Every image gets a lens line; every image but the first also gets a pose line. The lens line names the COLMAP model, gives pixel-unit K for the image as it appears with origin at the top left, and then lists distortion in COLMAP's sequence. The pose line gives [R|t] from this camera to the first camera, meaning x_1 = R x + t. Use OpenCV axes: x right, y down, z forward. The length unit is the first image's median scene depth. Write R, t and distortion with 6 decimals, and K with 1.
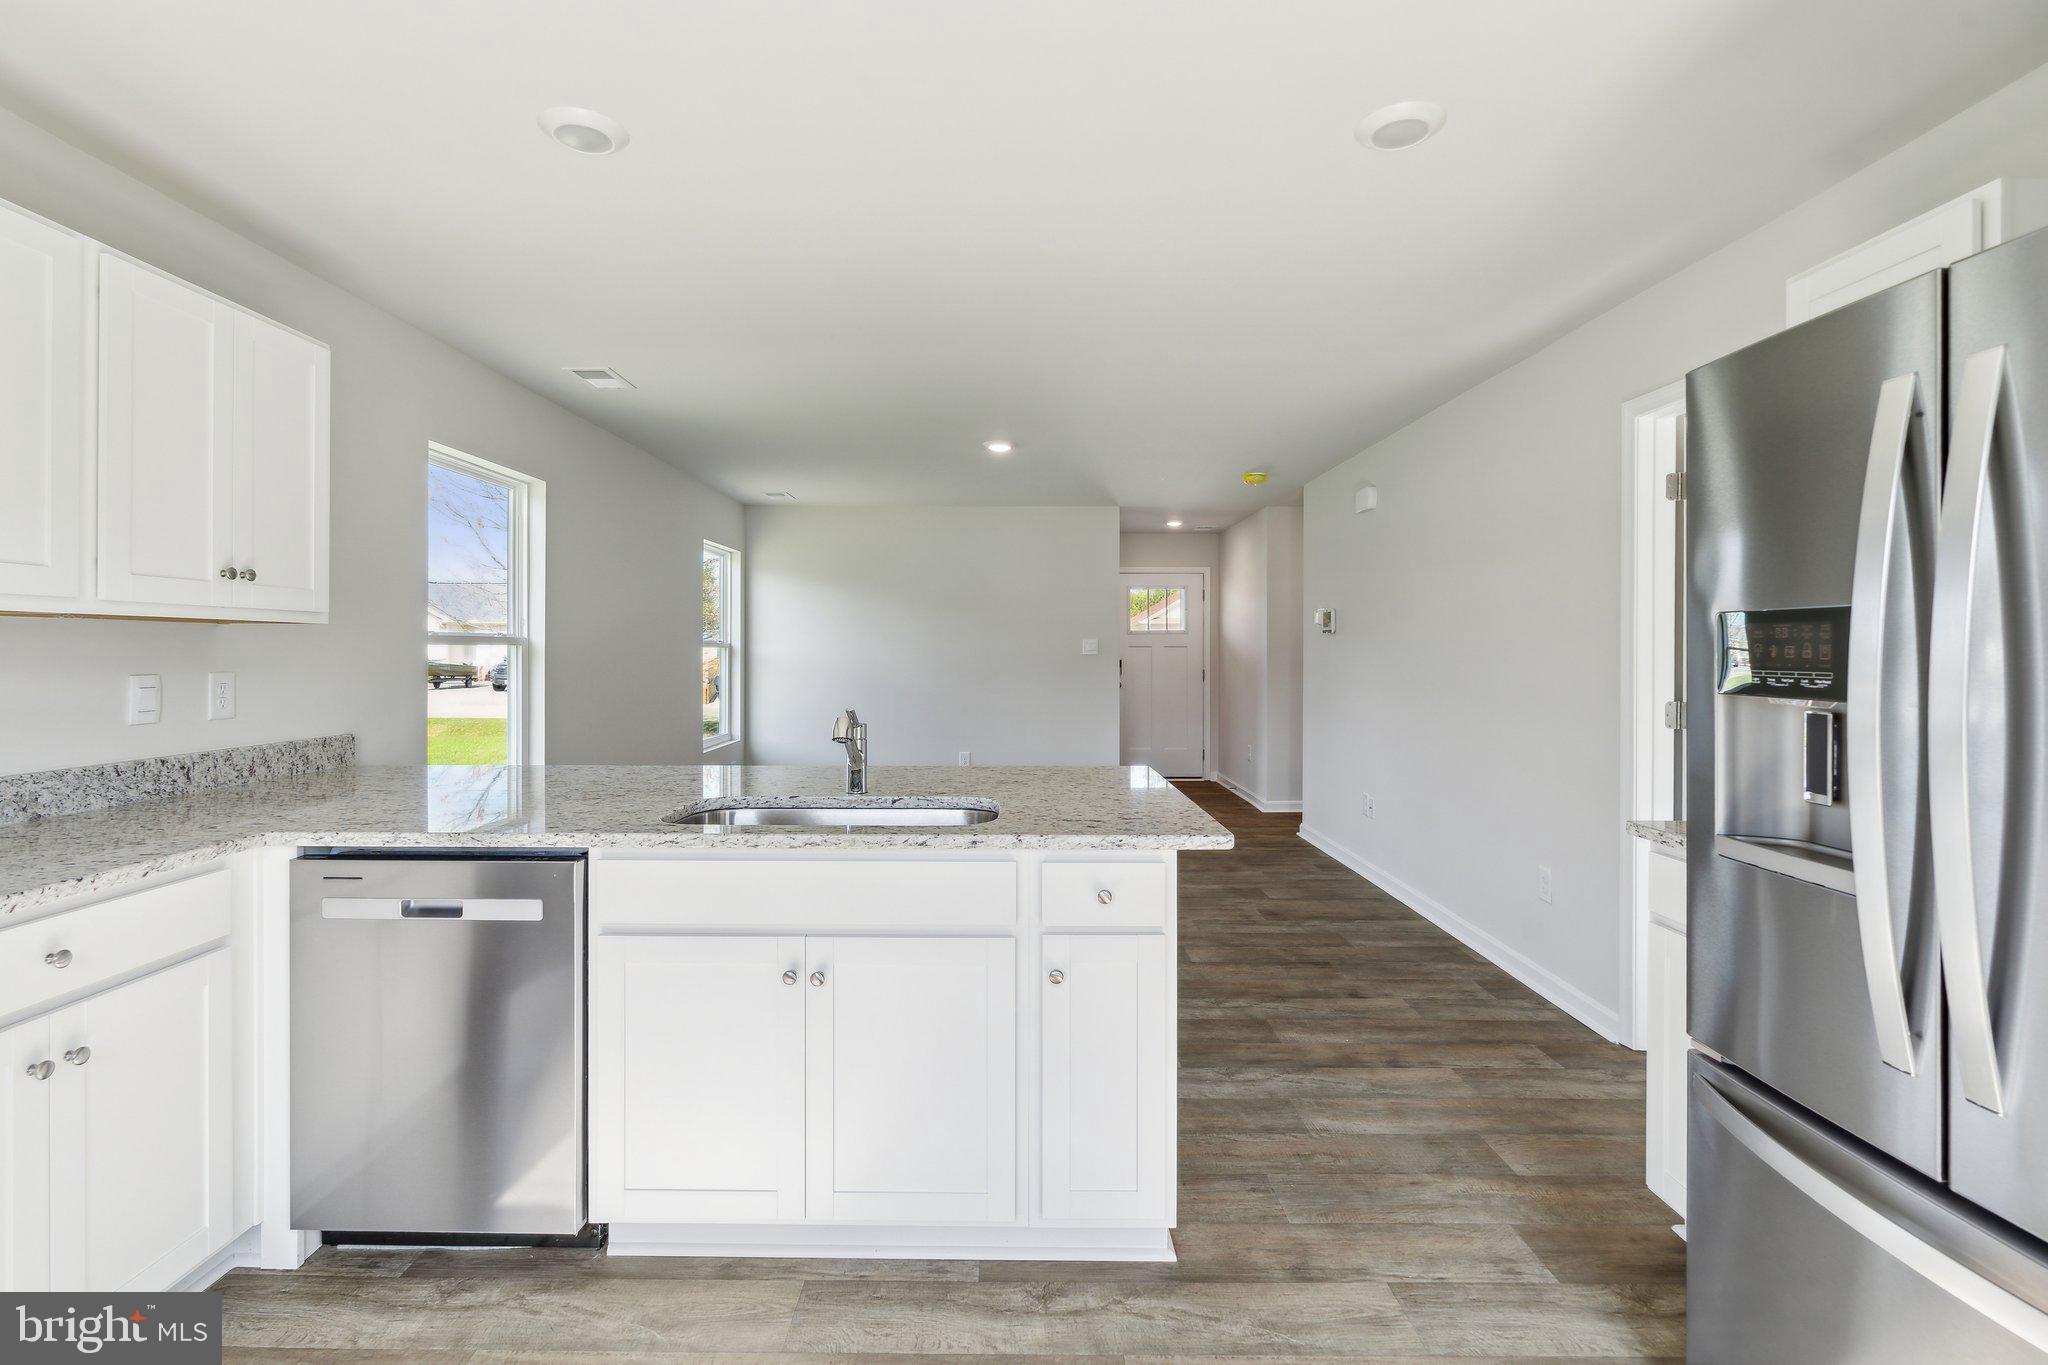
lens RADIAL K [[938.1, 0, 1007.9], [0, 938.1, 648.5], [0, 0, 1]] dist [-0.001343, 0.000626]
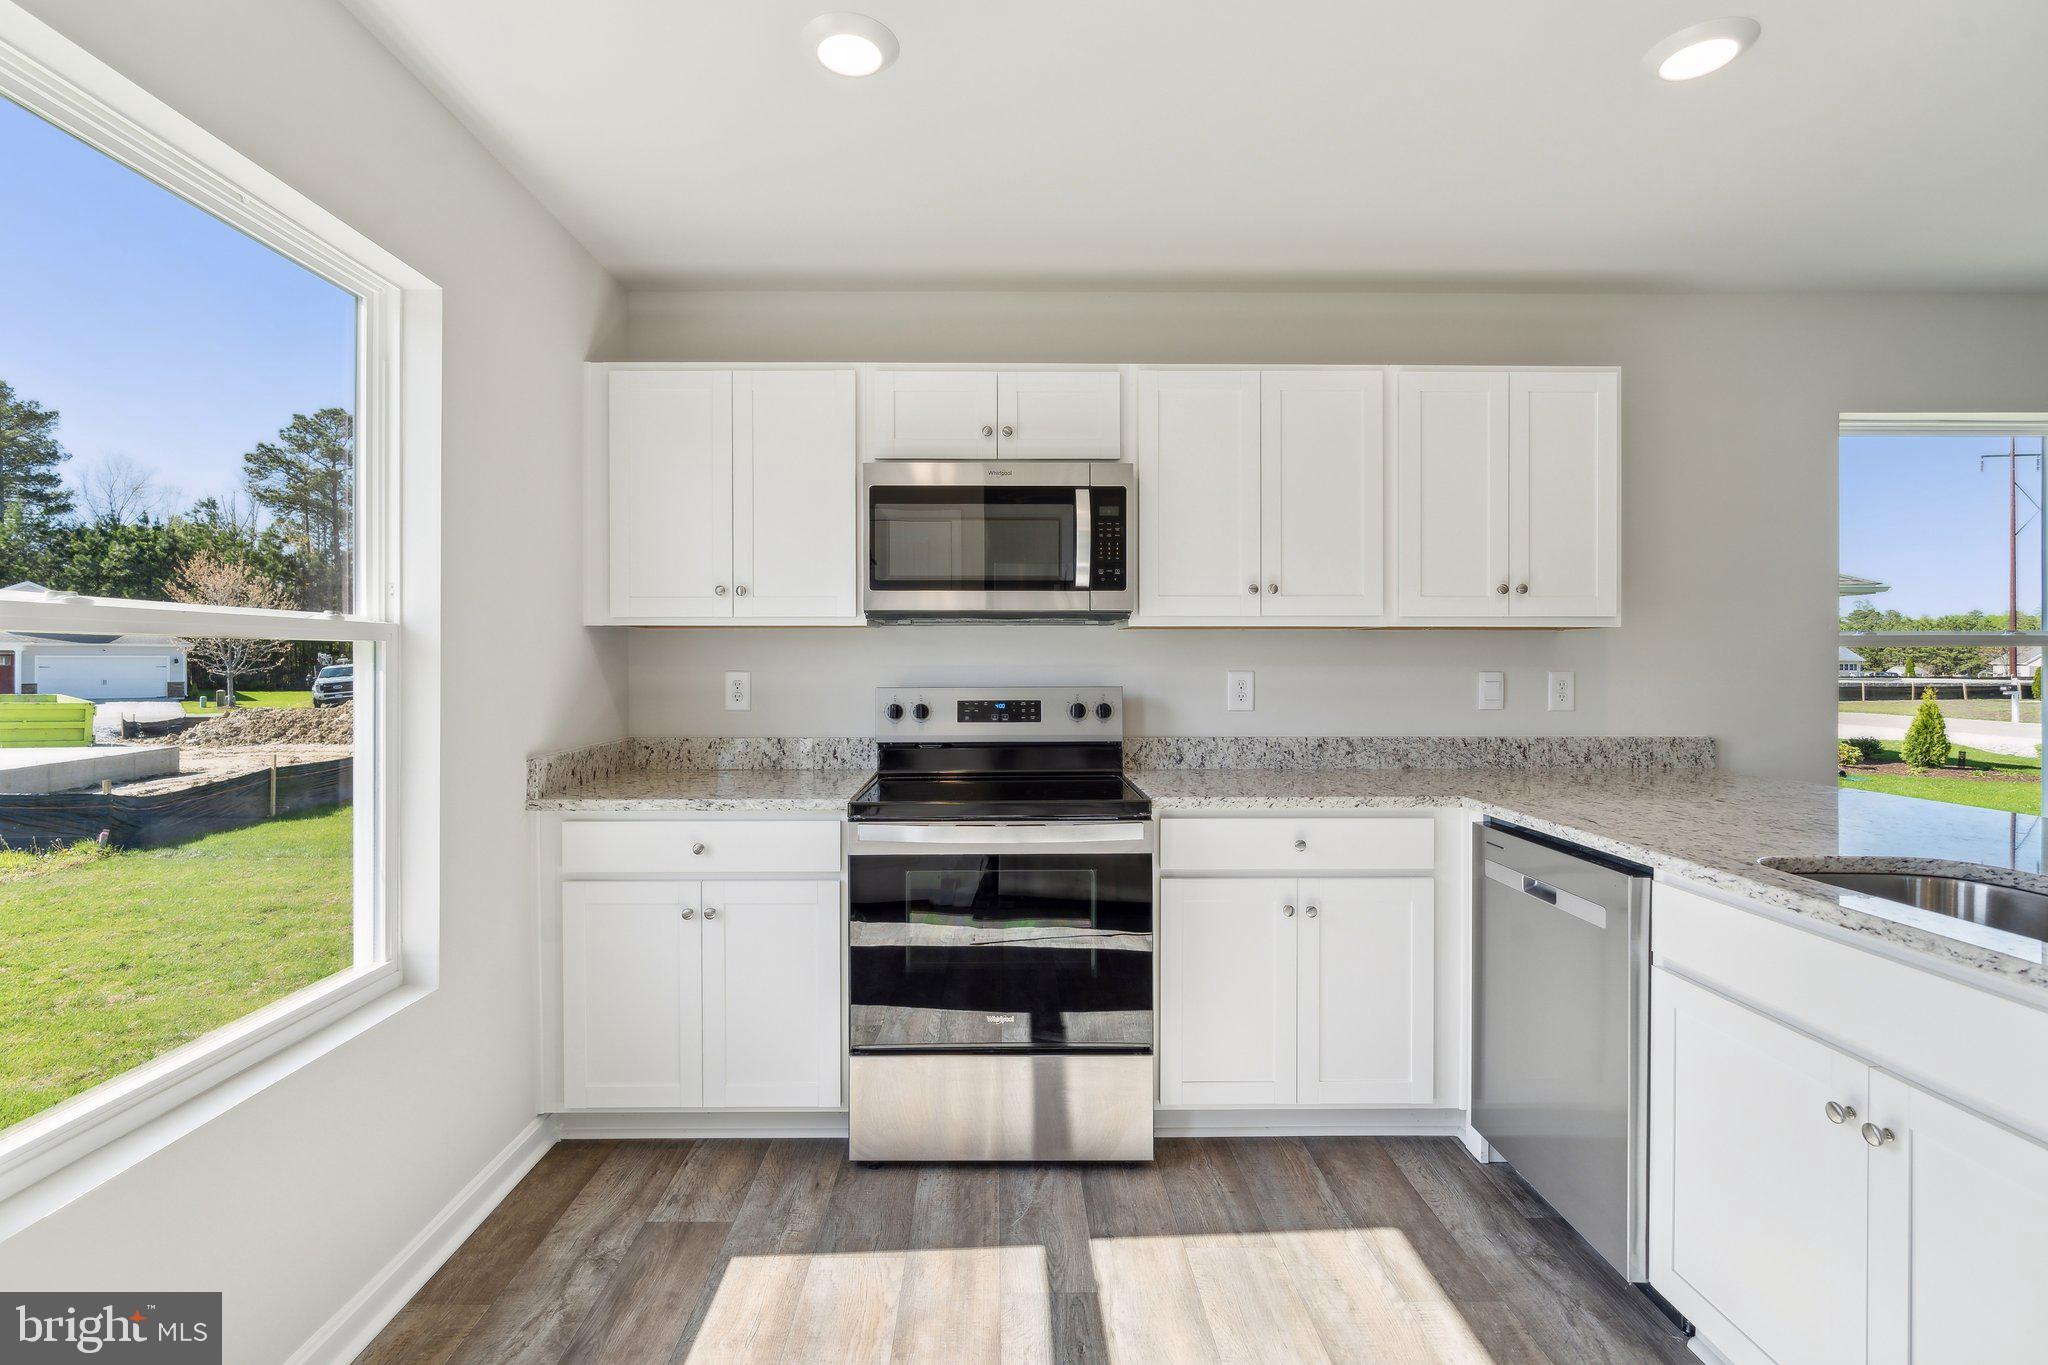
lens RADIAL K [[938.1, 0, 1004.5], [0, 938.1, 661.1], [0, 0, 1]] dist [-0.001343, 0.000626]
pose [[0.008434, -0.004532, -0.999954, 0.422116], [0.004975, 0.999978, -0.004490, 0.017914], [0.999952, -0.004937, 0.008456, 0.360199]]
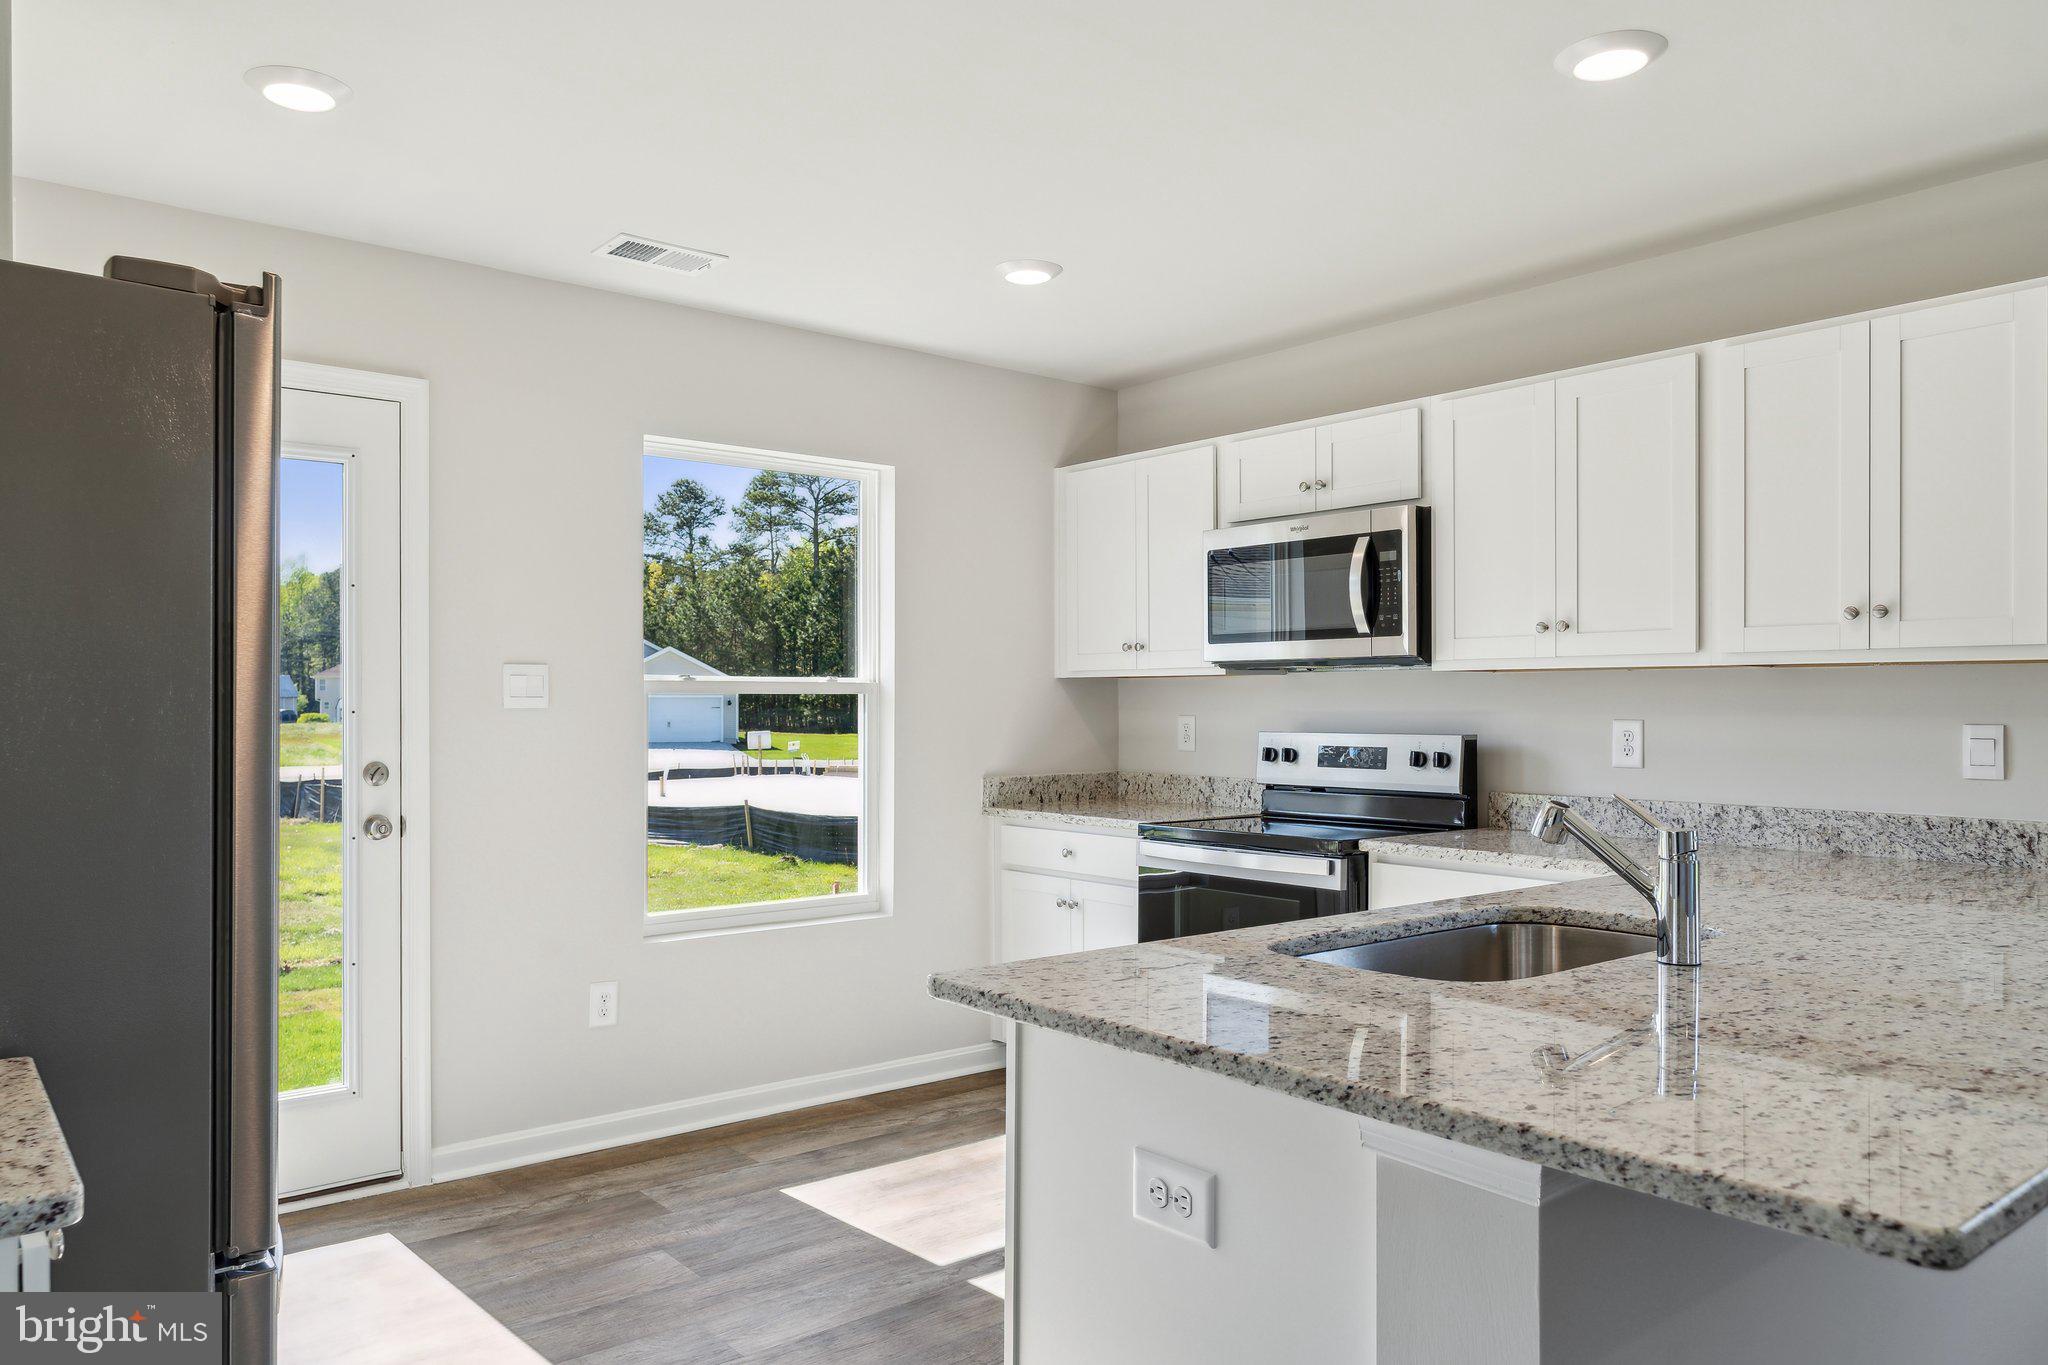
lens RADIAL K [[1503.1, 0, 1047.0], [0, 1503.1, 701.7], [0, 0, 1]] dist [0.082586, 0.003922]
pose [[-0.772061, -0.006152, -0.635518, 0.795371], [-0.000916, 0.999963, -0.008566, 0.023185], [0.635547, -0.006031, -0.772038, 1.787998]]
